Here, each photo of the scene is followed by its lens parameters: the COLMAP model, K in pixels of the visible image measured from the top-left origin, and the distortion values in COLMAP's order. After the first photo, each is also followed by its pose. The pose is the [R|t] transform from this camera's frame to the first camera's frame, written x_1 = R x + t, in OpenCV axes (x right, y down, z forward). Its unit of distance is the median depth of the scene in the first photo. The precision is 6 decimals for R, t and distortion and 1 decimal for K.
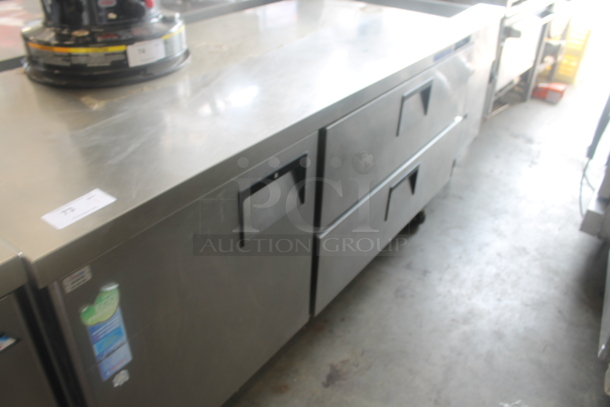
lens RADIAL K [[514.6, 0, 305.0], [0, 514.6, 203.5], [0, 0, 1]] dist [-0.075240, 0.010338]
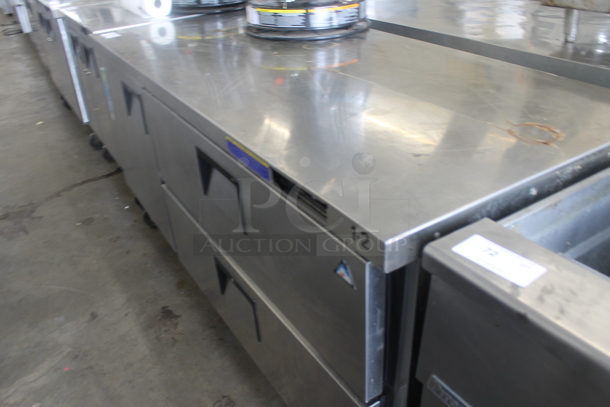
lens RADIAL K [[514.6, 0, 305.0], [0, 514.6, 203.5], [0, 0, 1]] dist [-0.075240, 0.010338]
pose [[-0.382290, 0.435641, -0.814906, 0.590845], [-0.469636, 0.667898, 0.577369, -0.490745], [0.795799, 0.603431, -0.050738, 0.889429]]
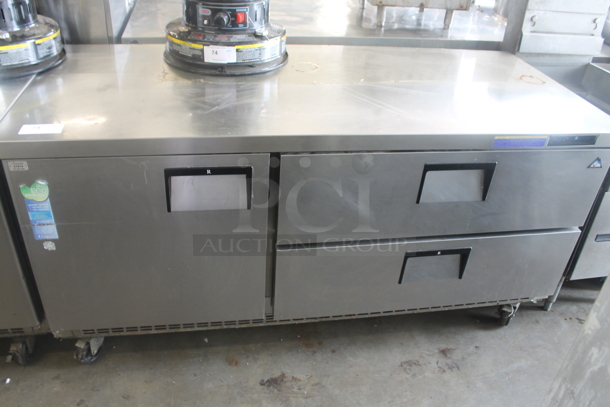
lens RADIAL K [[514.6, 0, 305.0], [0, 514.6, 203.5], [0, 0, 1]] dist [-0.075240, 0.010338]
pose [[0.708167, 0.400353, -0.581564, 0.444538], [-0.417012, 0.901844, 0.113044, -0.115098], [0.569737, 0.162465, 0.805608, 0.083044]]
